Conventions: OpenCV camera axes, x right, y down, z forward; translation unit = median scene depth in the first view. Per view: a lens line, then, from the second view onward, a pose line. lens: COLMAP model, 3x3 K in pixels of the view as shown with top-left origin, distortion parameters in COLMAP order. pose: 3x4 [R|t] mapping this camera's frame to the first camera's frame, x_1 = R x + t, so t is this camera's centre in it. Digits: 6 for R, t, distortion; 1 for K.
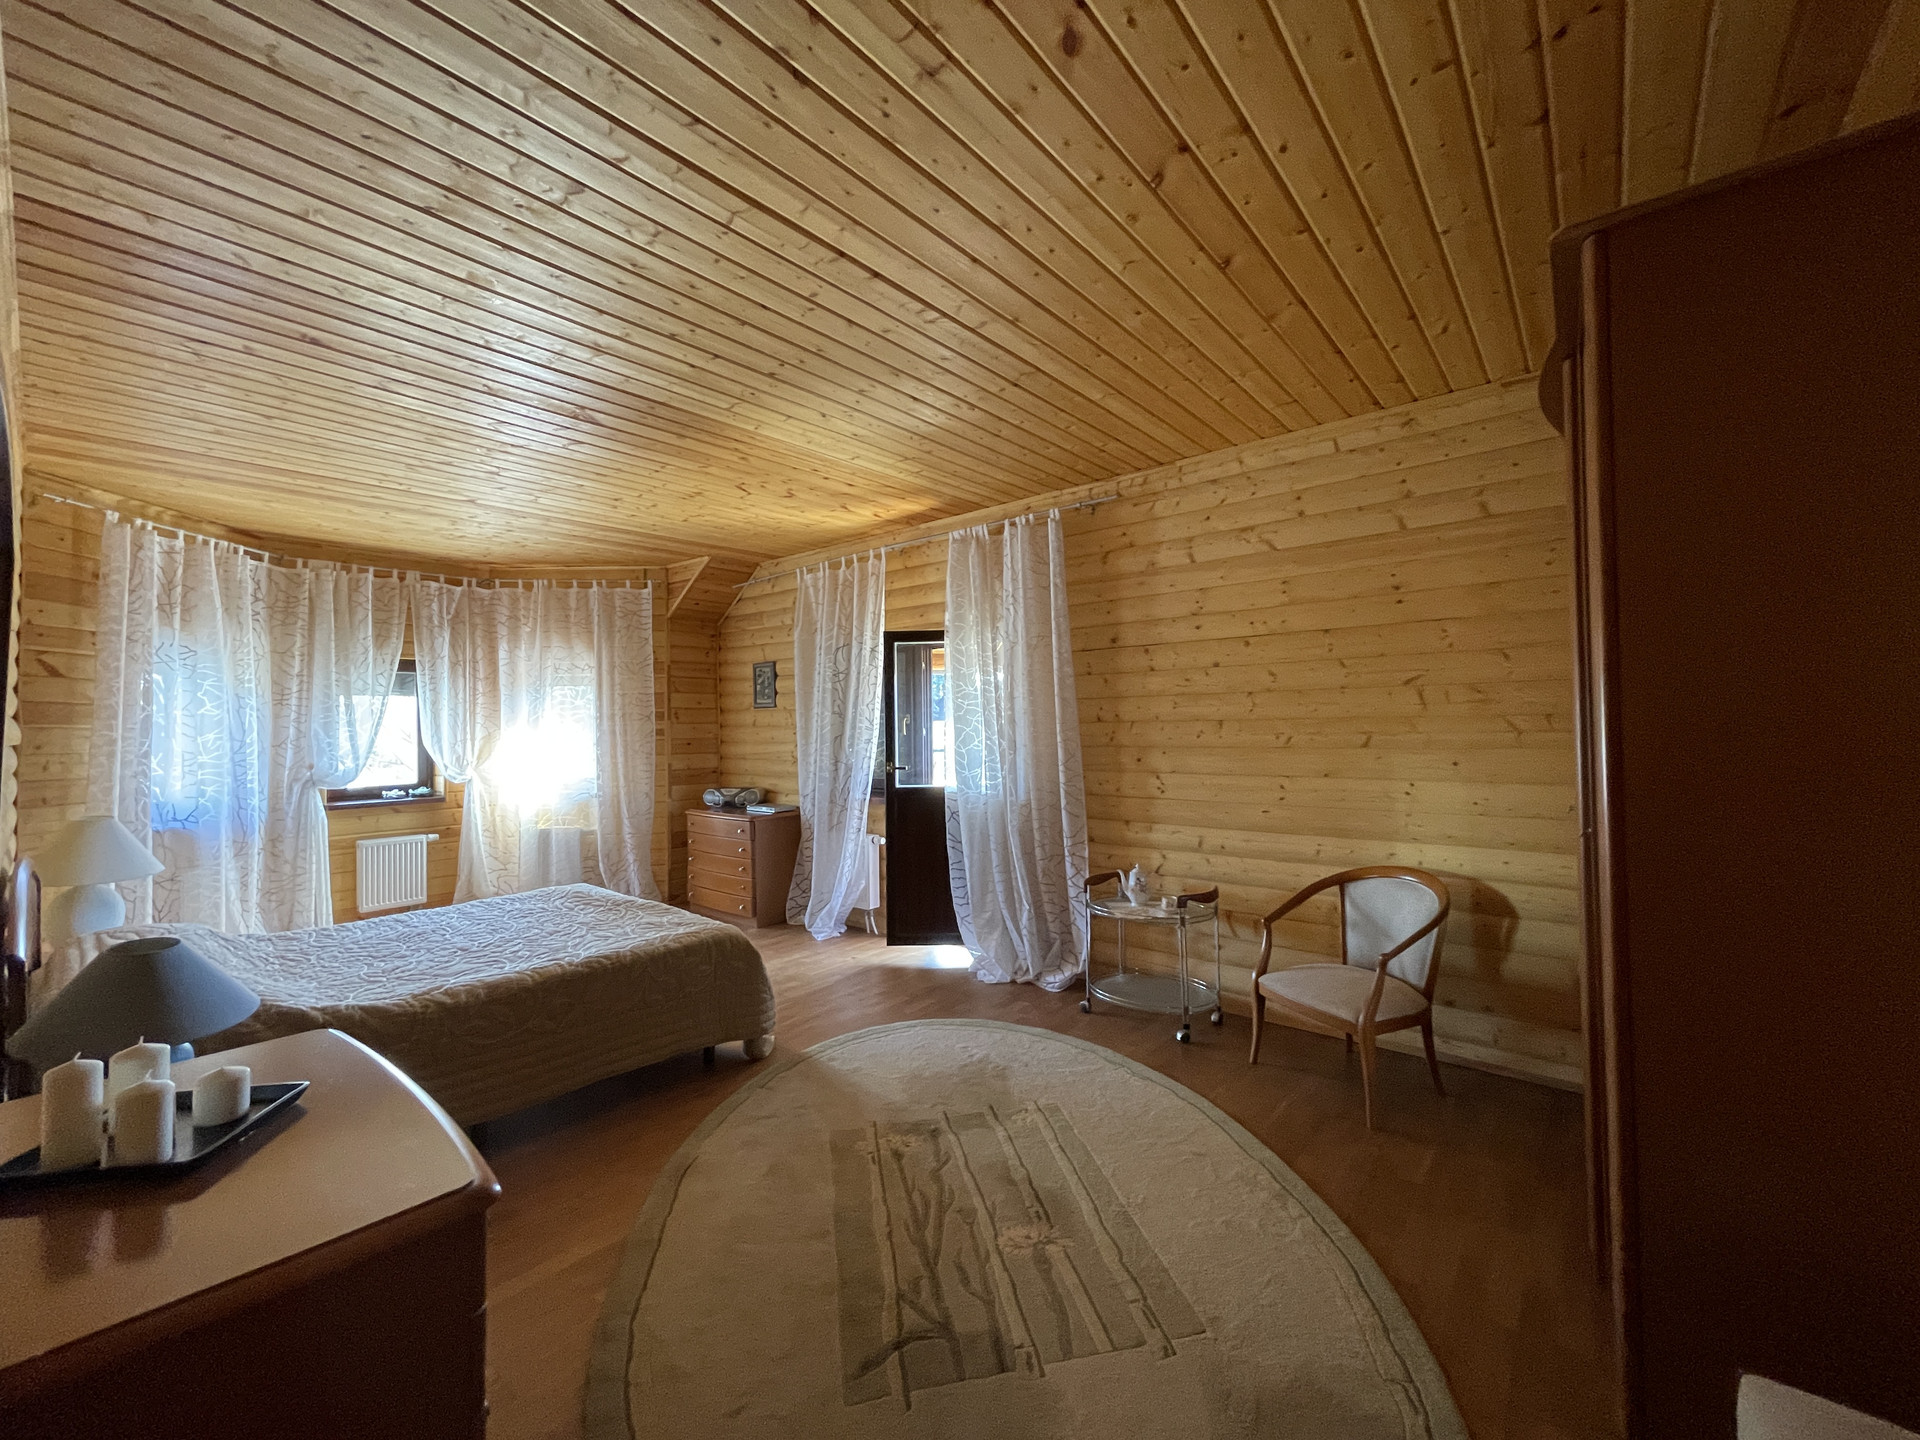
lens RADIAL K [[771.9, 0, 964.3], [0, 771.9, 713.8], [0, 0, 1]] dist [0.000418, -0.000300]
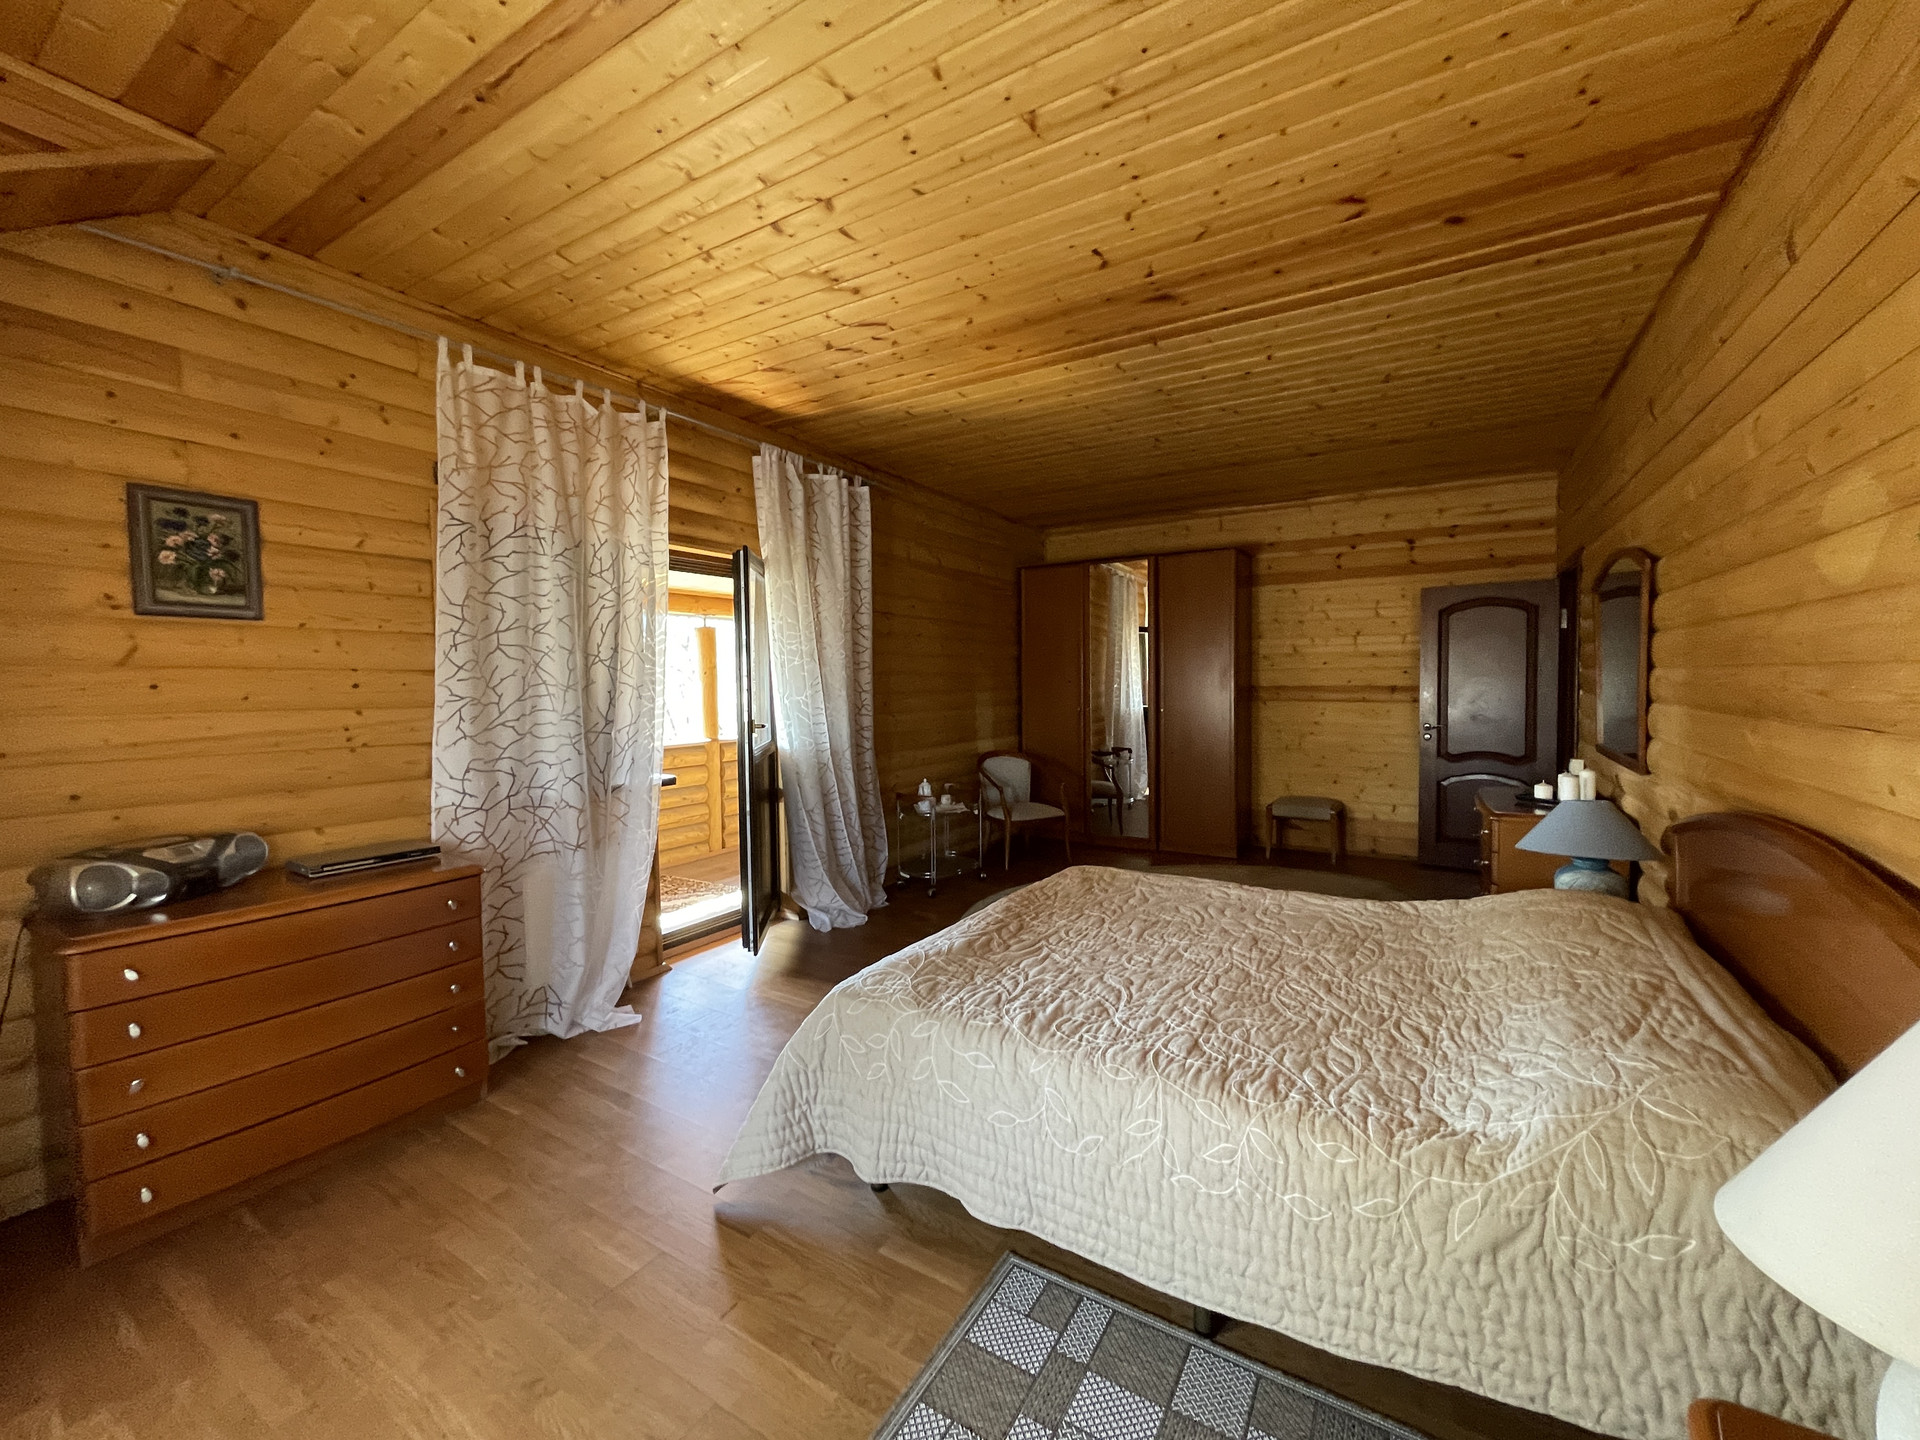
lens RADIAL K [[771.9, 0, 964.3], [0, 771.9, 713.8], [0, 0, 1]] dist [0.000418, -0.000300]
pose [[-0.135814, -0.018417, 0.990563, -0.785813], [-0.007053, 0.999820, 0.017622, 0.033776], [-0.990709, -0.004593, -0.135920, 0.807929]]
